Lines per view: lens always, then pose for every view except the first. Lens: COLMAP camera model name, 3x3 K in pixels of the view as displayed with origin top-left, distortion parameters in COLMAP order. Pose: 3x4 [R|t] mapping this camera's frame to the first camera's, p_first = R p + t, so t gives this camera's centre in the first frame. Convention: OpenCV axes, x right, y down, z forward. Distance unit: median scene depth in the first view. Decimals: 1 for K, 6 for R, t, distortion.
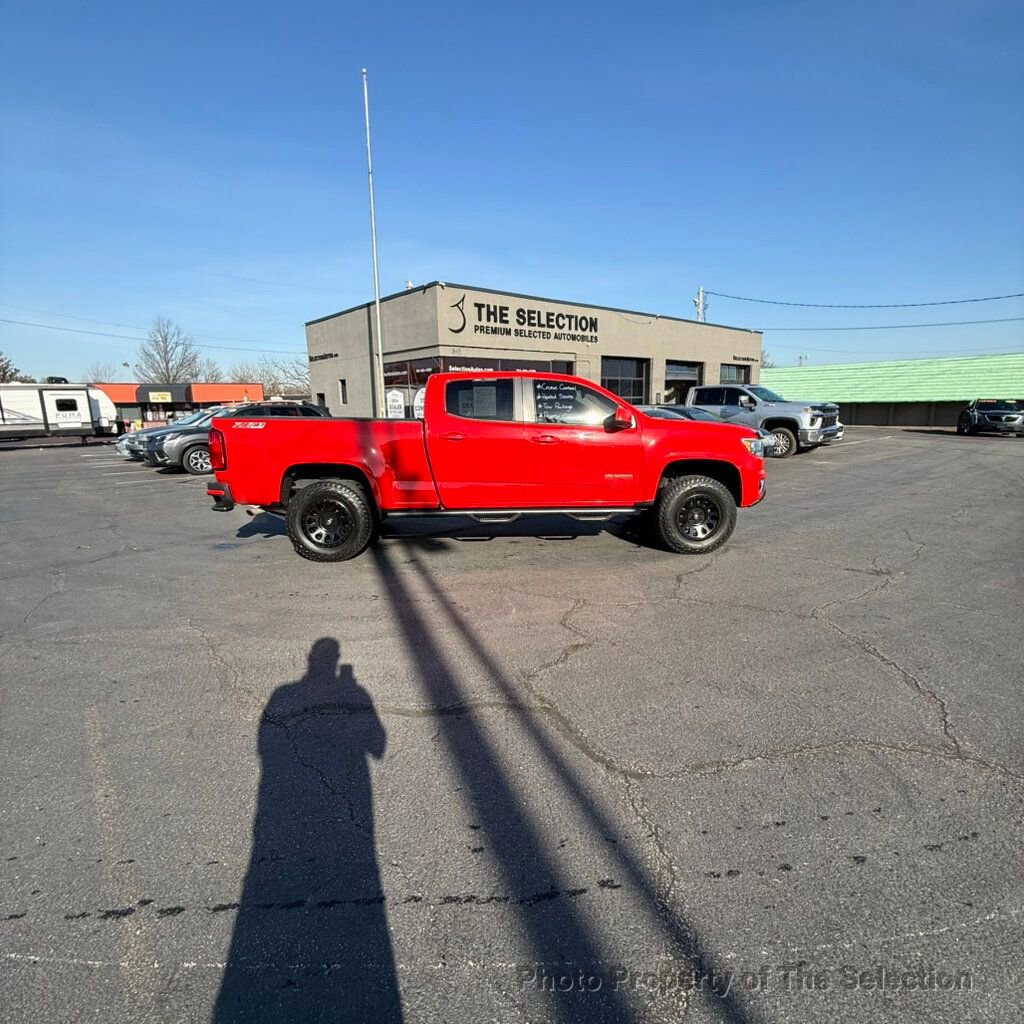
lens RADIAL K [[543.3, 0, 511.3], [0, 543.3, 506.9], [0, 0, 1]] dist [0.001191, -0.000695]
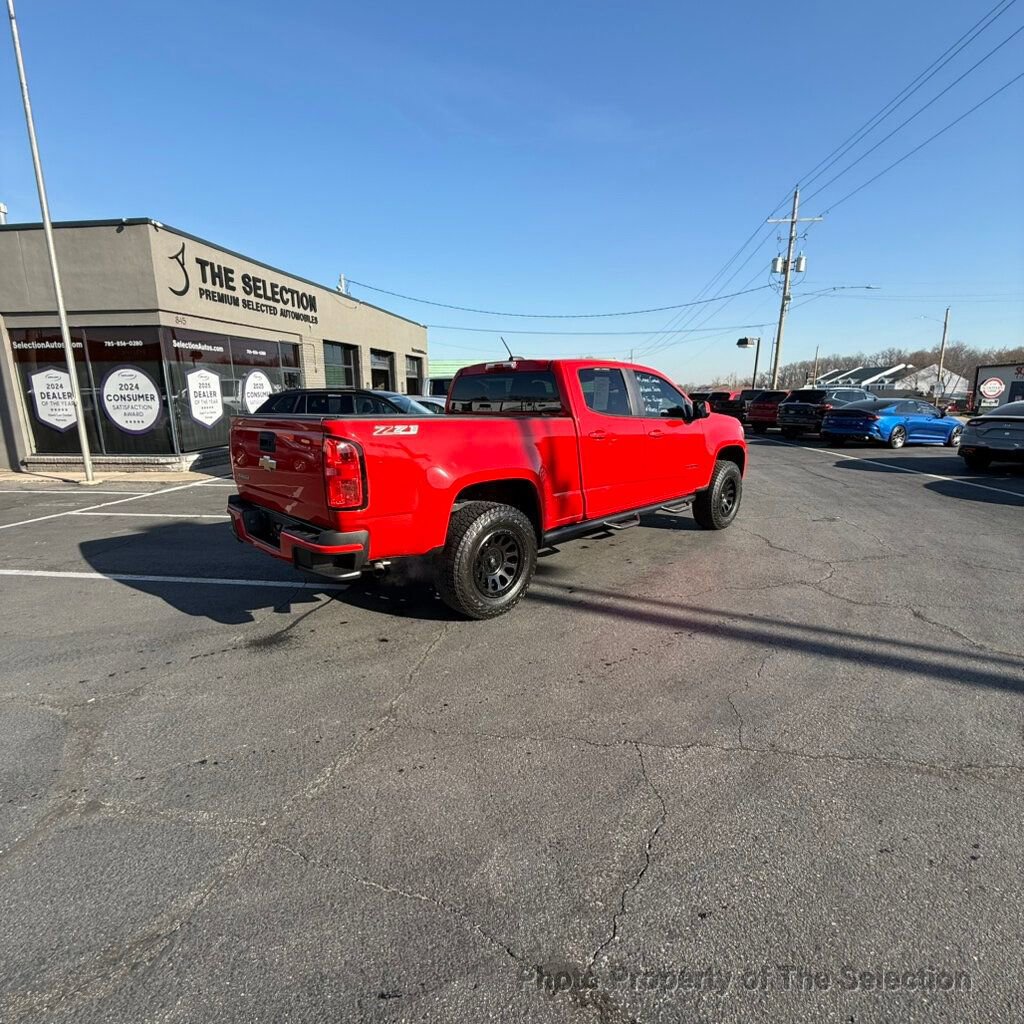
lens RADIAL K [[543.3, 0, 511.9], [0, 543.3, 507.0], [0, 0, 1]] dist [0.001191, -0.000695]
pose [[0.749032, -0.128632, 0.649927, -0.260982], [0.115784, 0.991290, 0.062754, -0.028892], [-0.652339, 0.028247, 0.757401, 0.148377]]
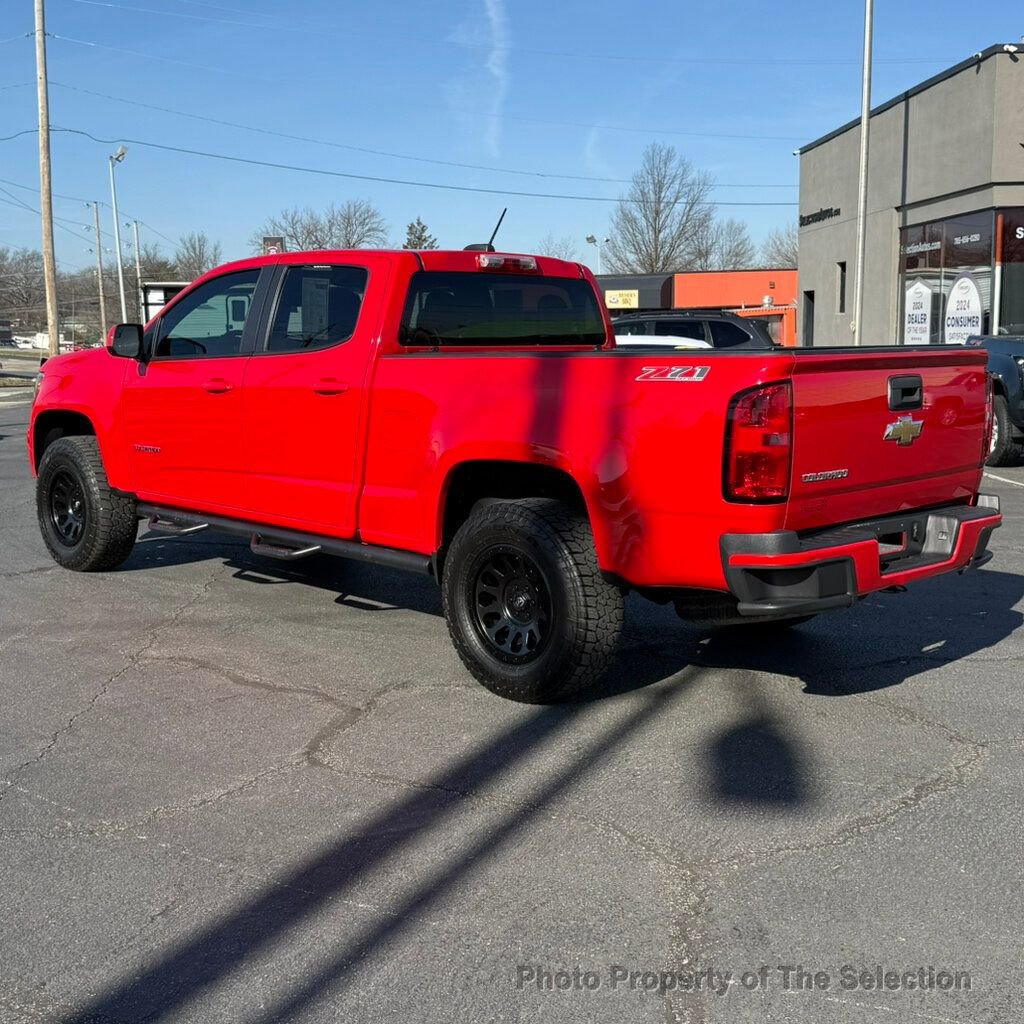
lens RADIAL K [[1249.6, 0, 511.1], [0, 1249.6, 502.9], [0, 0, 1]] dist [0.074351, 0.000000]
pose [[0.769705, 0.096930, -0.630998, 0.230783], [-0.118283, 0.992946, 0.008246, 0.005209], [0.627346, 0.068289, 0.775741, -0.050039]]
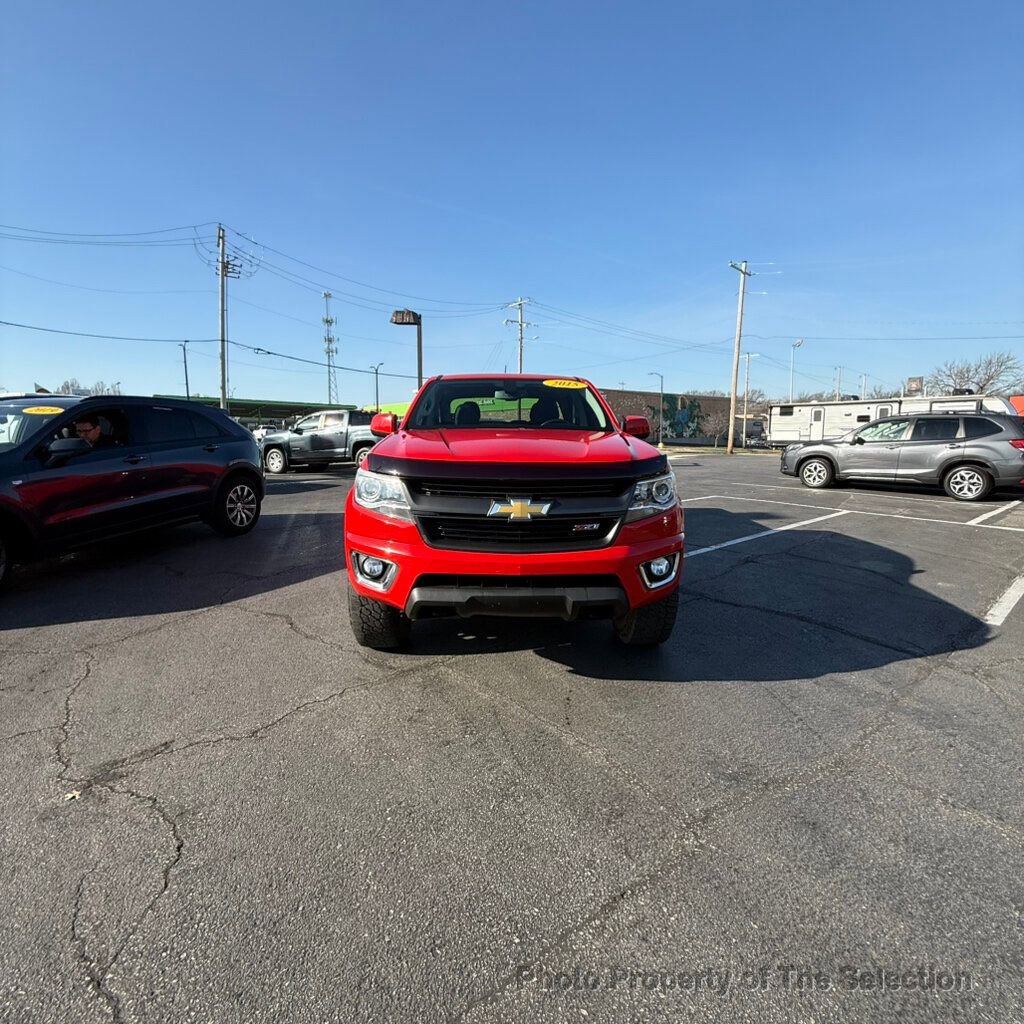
lens RADIAL K [[543.3, 0, 505.7], [0, 543.3, 506.6], [0, 0, 1]] dist [0.001191, -0.000695]
pose [[-0.032786, 0.153531, -0.987600, 0.332724], [-0.176748, 0.971666, 0.156922, -0.068243], [0.983710, 0.179701, -0.004721, 0.397527]]
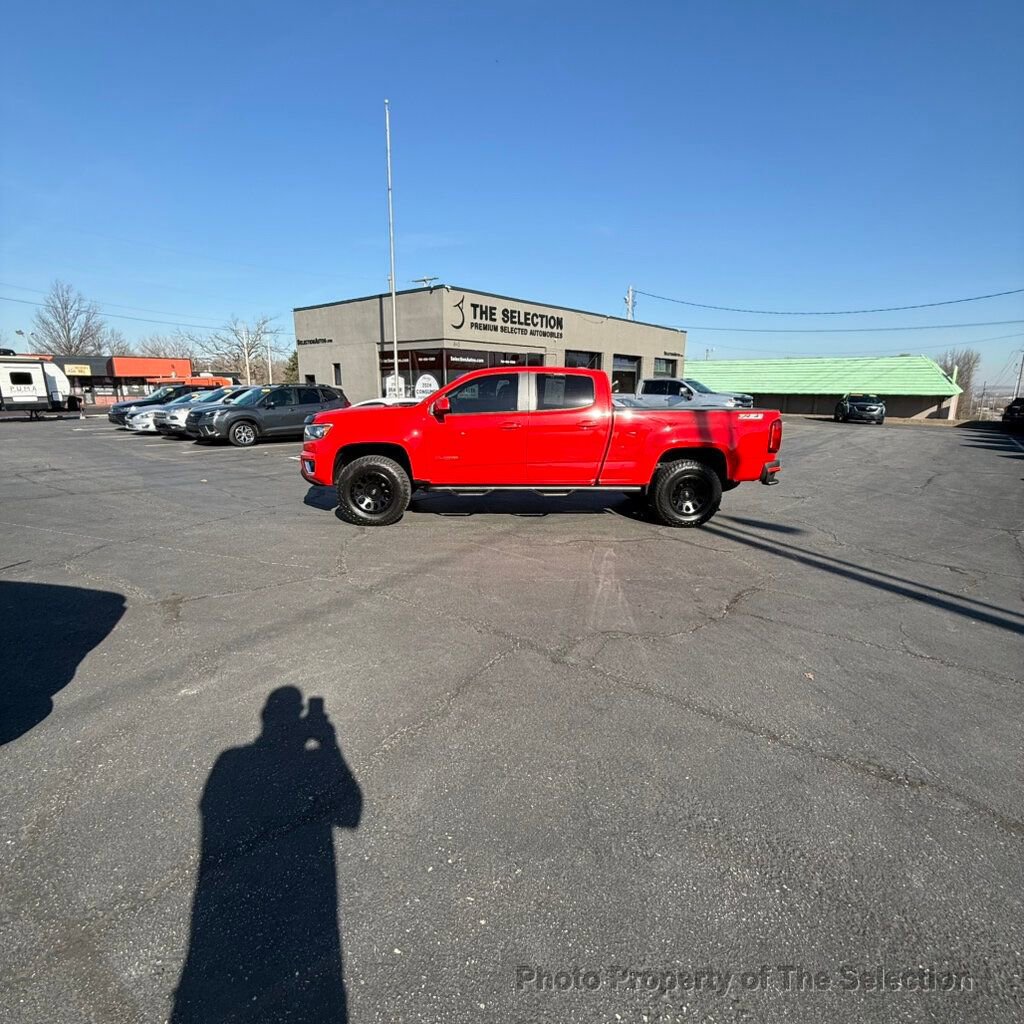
lens RADIAL K [[543.3, 0, 512.4], [0, 543.3, 505.6], [0, 0, 1]] dist [0.001191, -0.000695]
pose [[0.987809, -0.009748, 0.155365, -0.159227], [0.005086, 0.999526, 0.030371, 0.027672], [-0.155587, -0.029211, 0.987390, -0.185250]]
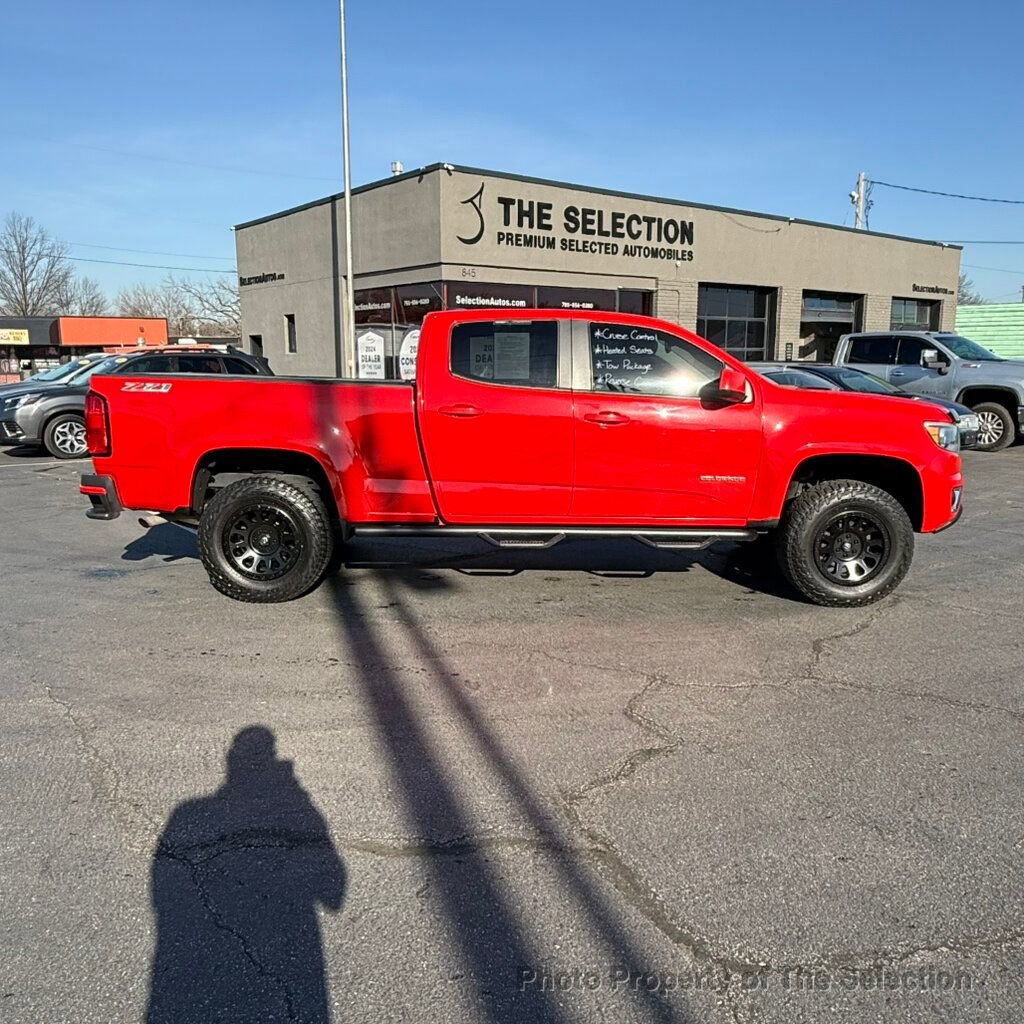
lens RADIAL K [[860.3, 0, 509.5], [0, 860.3, 511.5], [0, 0, 1]] dist [0.004062, -0.006759]
pose [[0.998677, 0.023779, -0.045600, -0.000522], [-0.024099, 0.999689, -0.006476, -0.002238], [0.045432, 0.007567, 0.998939, -0.000334]]
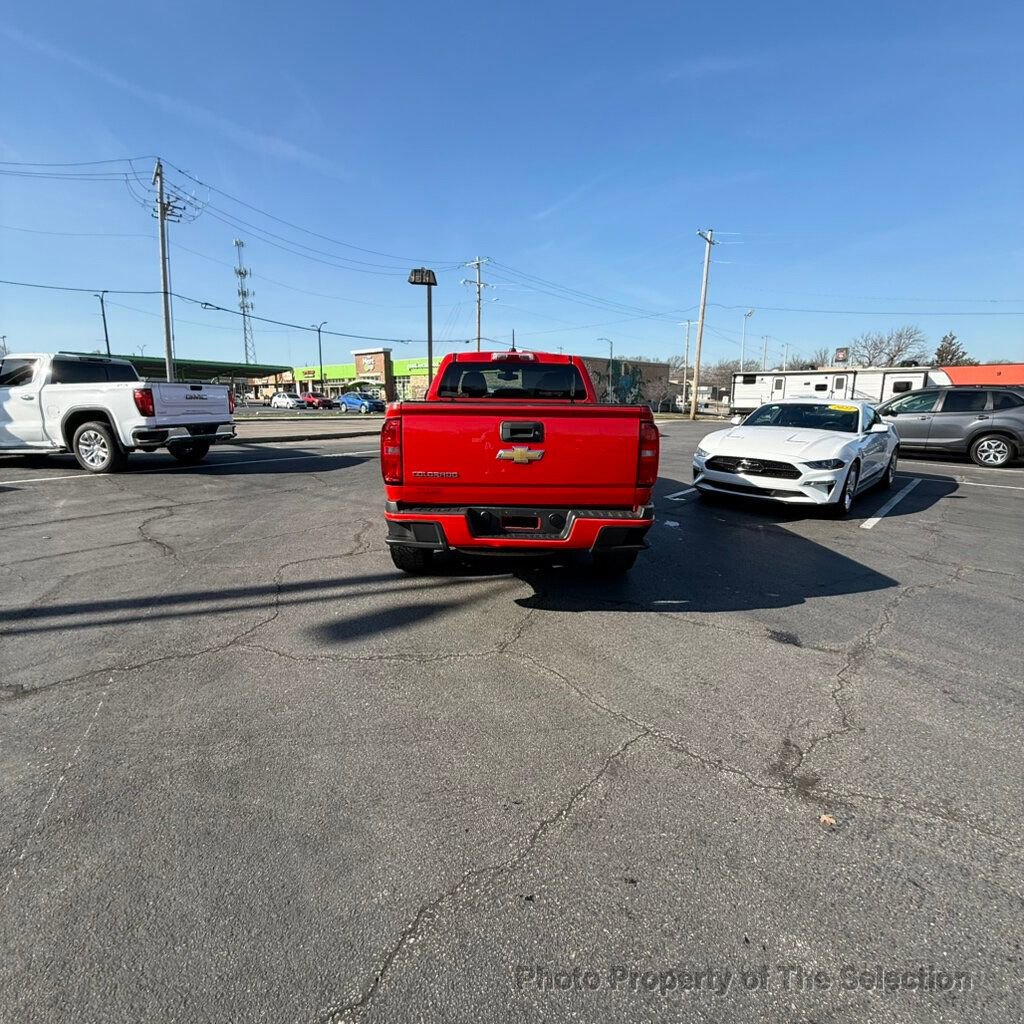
lens RADIAL K [[543.3, 0, 509.0], [0, 543.3, 507.3], [0, 0, 1]] dist [0.001191, -0.000695]
pose [[0.104351, 0.217634, -0.970436, 0.319911], [-0.185092, 0.962966, 0.196056, -0.041477], [0.977165, 0.159161, 0.140769, 0.210478]]
